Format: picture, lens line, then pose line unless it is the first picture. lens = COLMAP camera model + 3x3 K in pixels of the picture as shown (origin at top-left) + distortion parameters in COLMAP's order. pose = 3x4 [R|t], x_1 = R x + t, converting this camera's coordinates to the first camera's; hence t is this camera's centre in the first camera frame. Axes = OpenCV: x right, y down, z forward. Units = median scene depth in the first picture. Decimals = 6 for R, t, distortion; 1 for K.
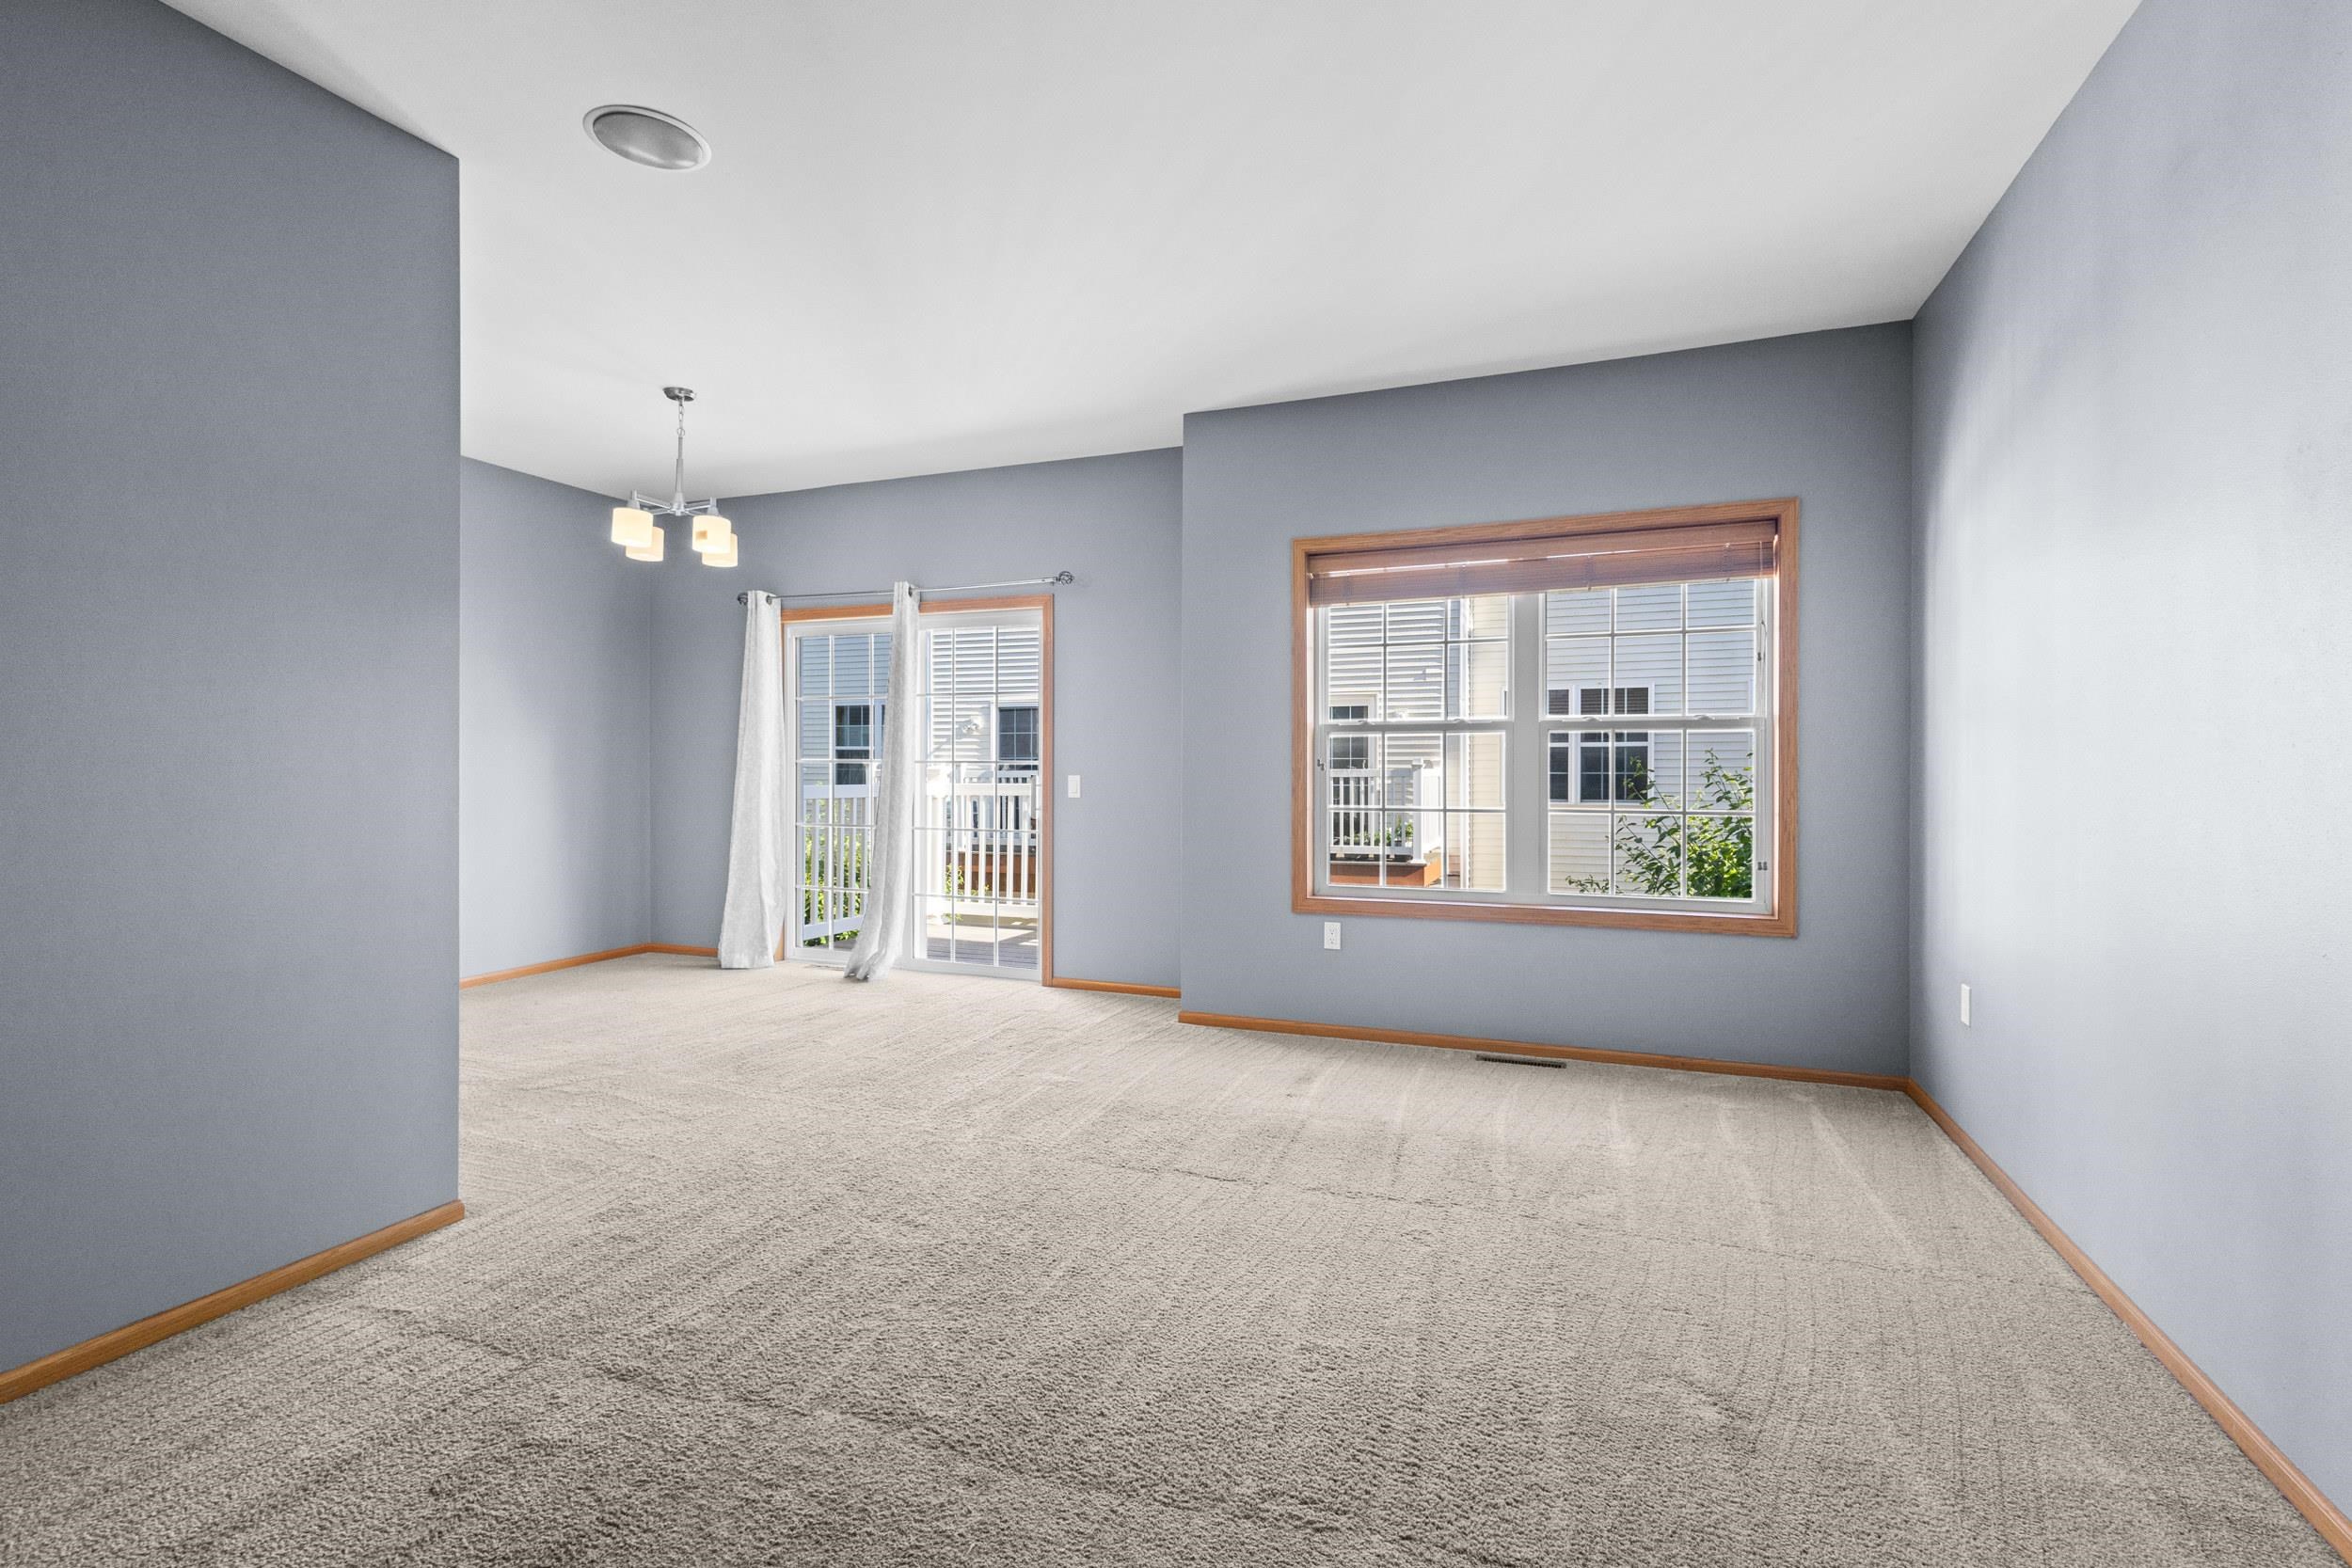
lens RADIAL K [[1077.0, 0, 1175.4], [0, 1077.0, 767.1], [0, 0, 1]] dist [0.002868, 0.000351]
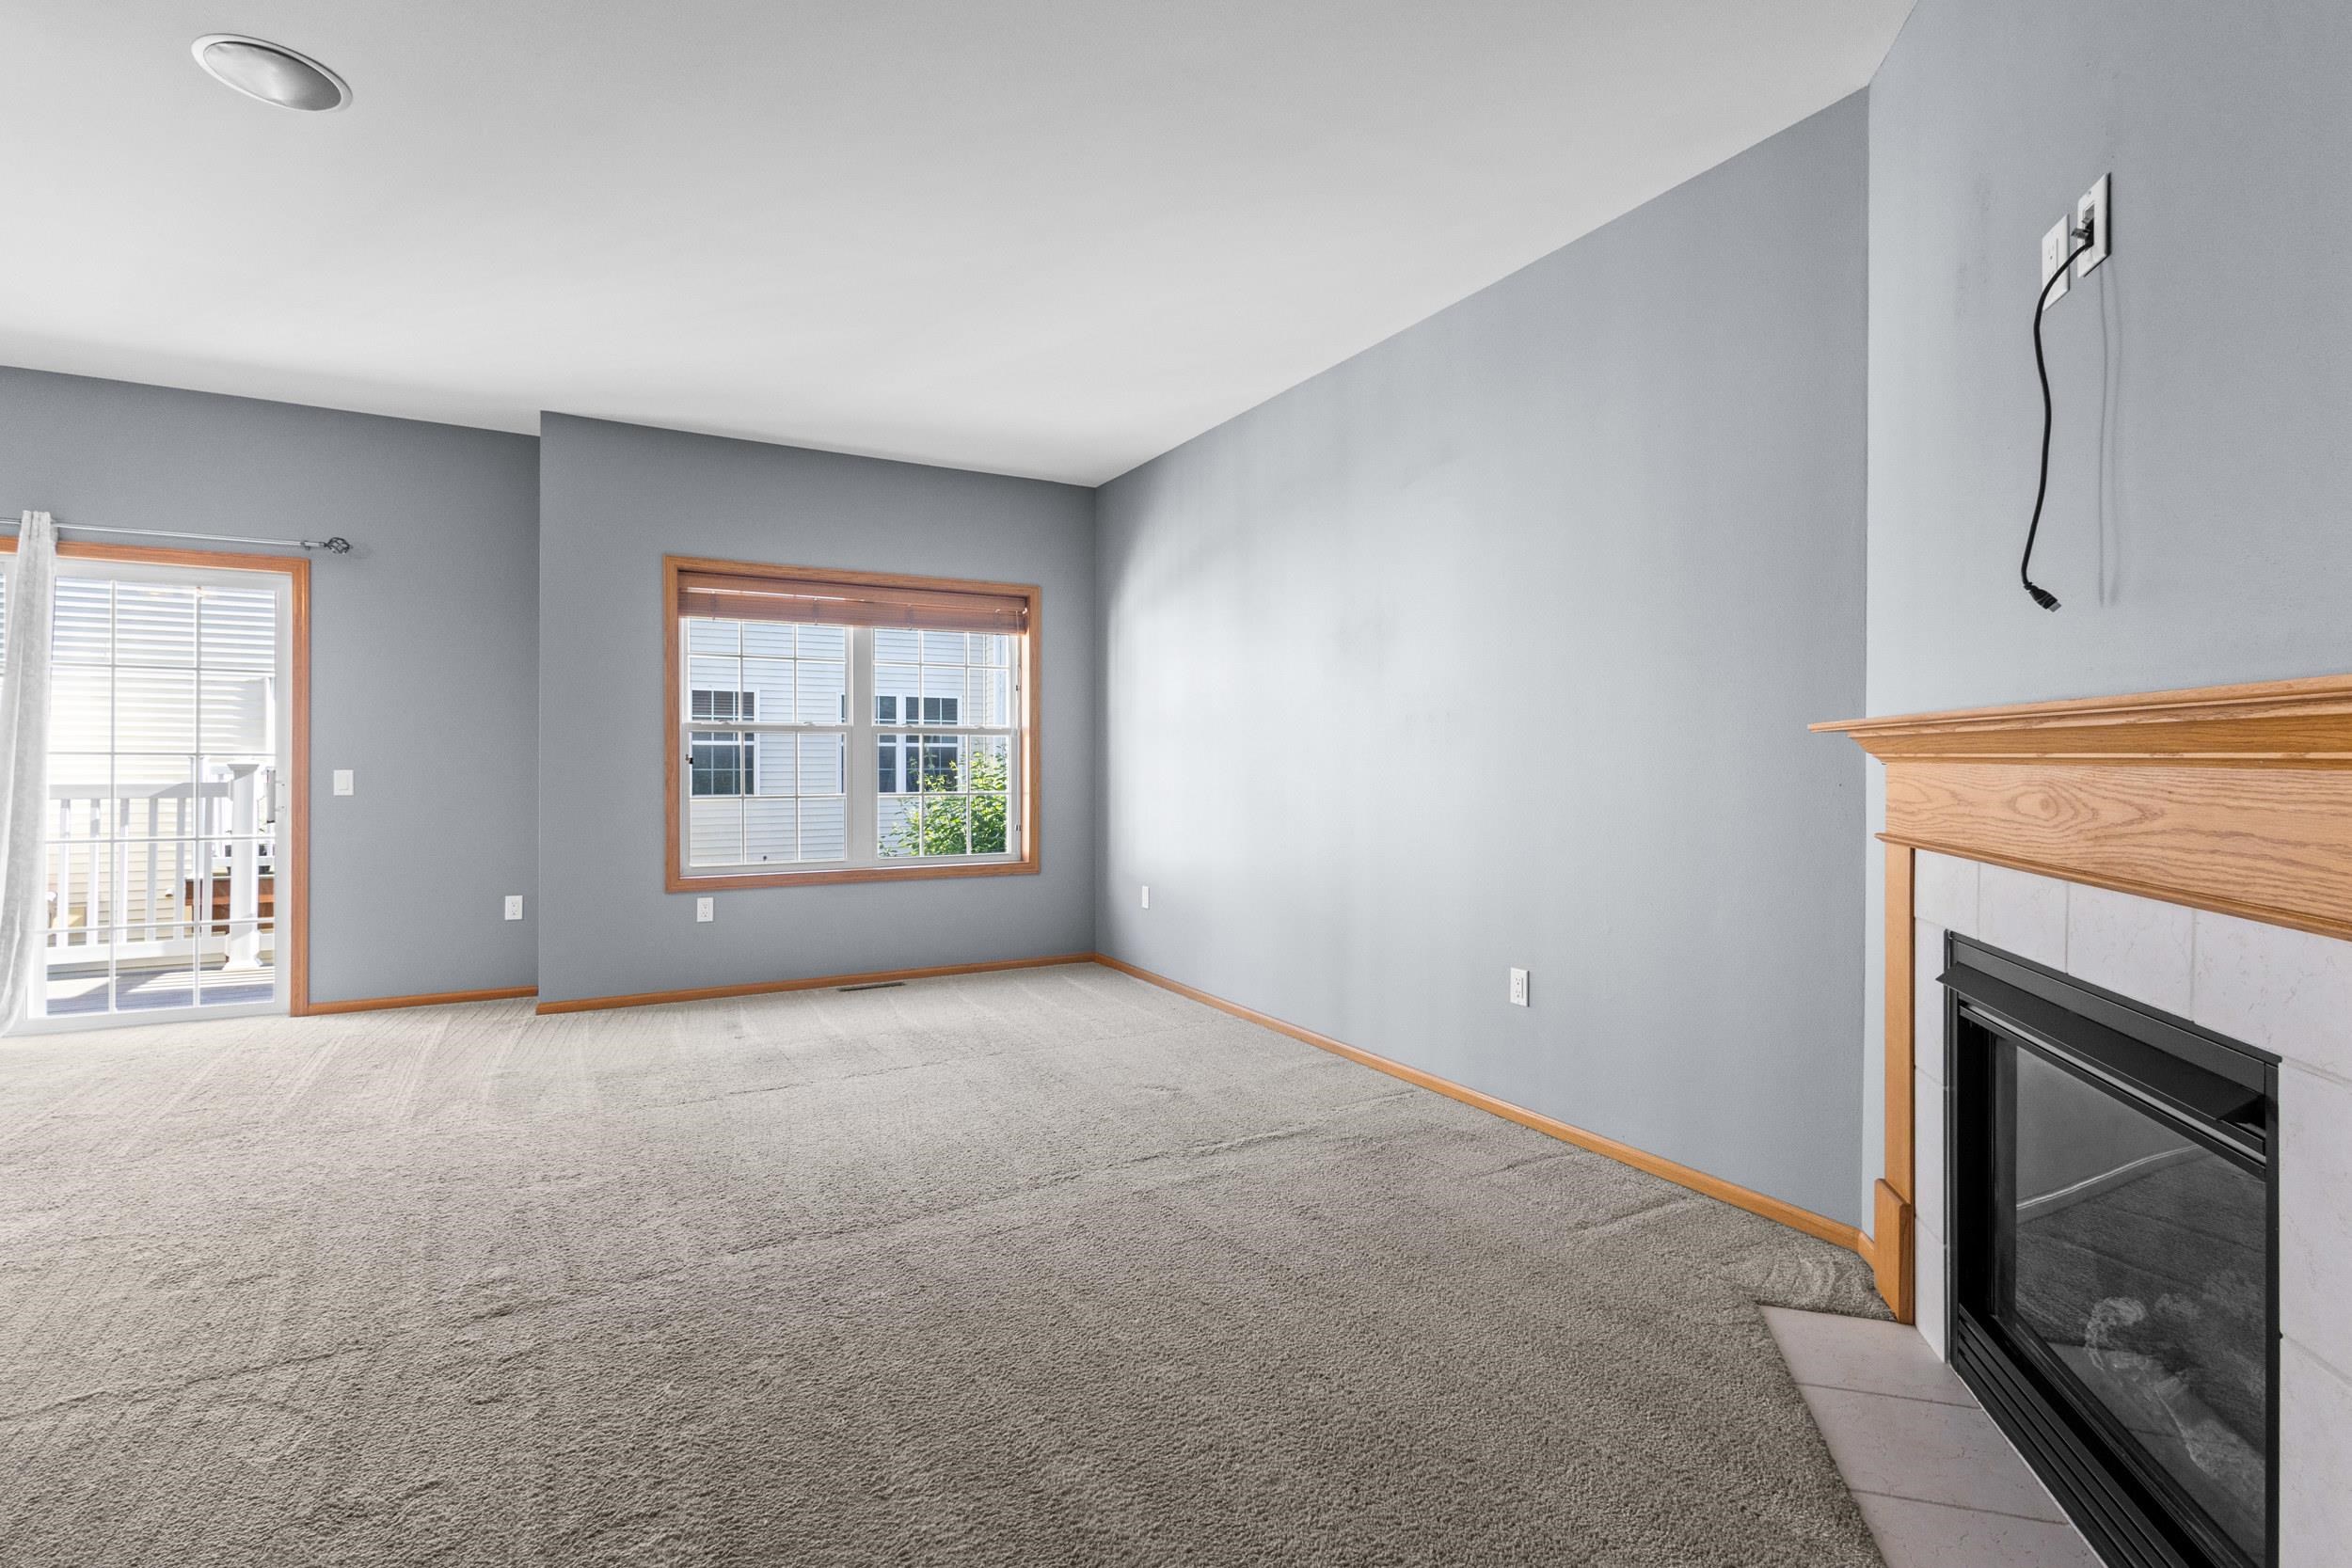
lens RADIAL K [[1077.0, 0, 1175.4], [0, 1077.0, 767.1], [0, 0, 1]] dist [0.002868, 0.000351]
pose [[0.630344, -0.001127, 0.776315, -0.424029], [-0.000616, 0.999998, 0.001953, 0.003619], [-0.776316, -0.001709, 0.630342, -0.100848]]
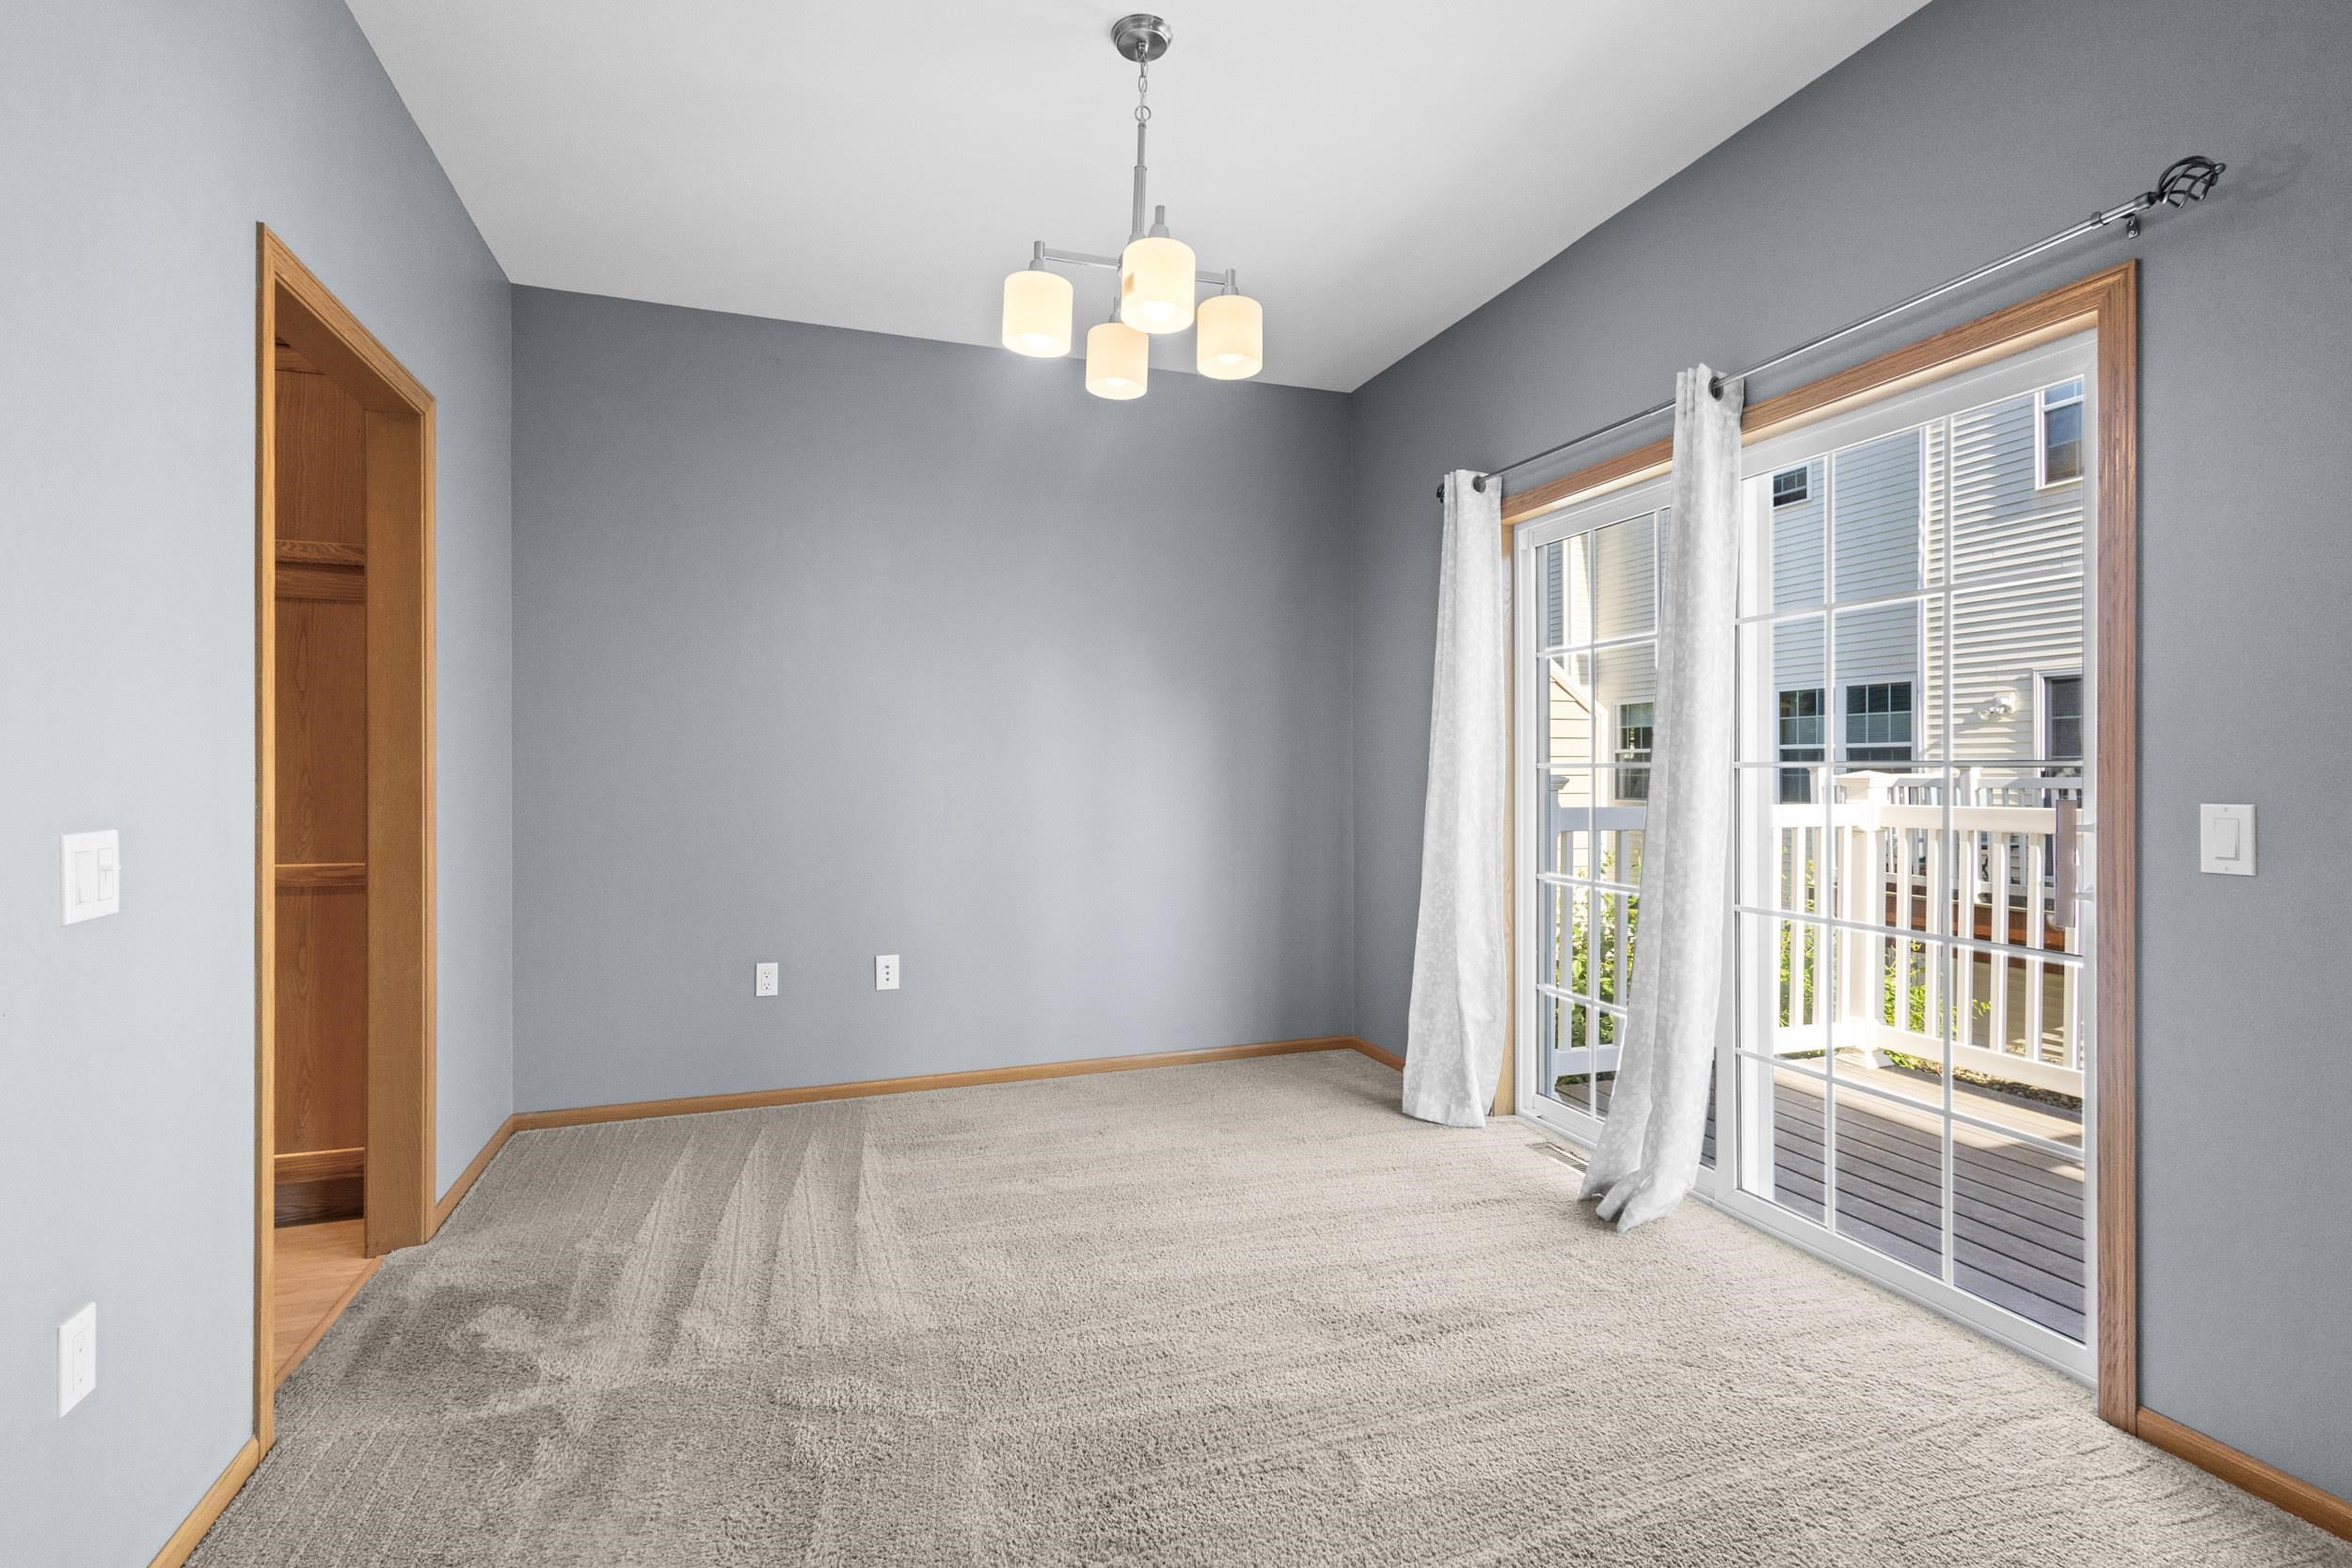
lens RADIAL K [[1069.9, 0, 1176.0], [0, 1069.9, 784.0], [0, 0, 1]] dist [0.000768, -0.000230]
pose [[0.650412, 0.003493, -0.759574, -0.066971], [0.005308, 0.999944, 0.009144, -0.003521], [0.759563, -0.009980, 0.650357, 0.678437]]
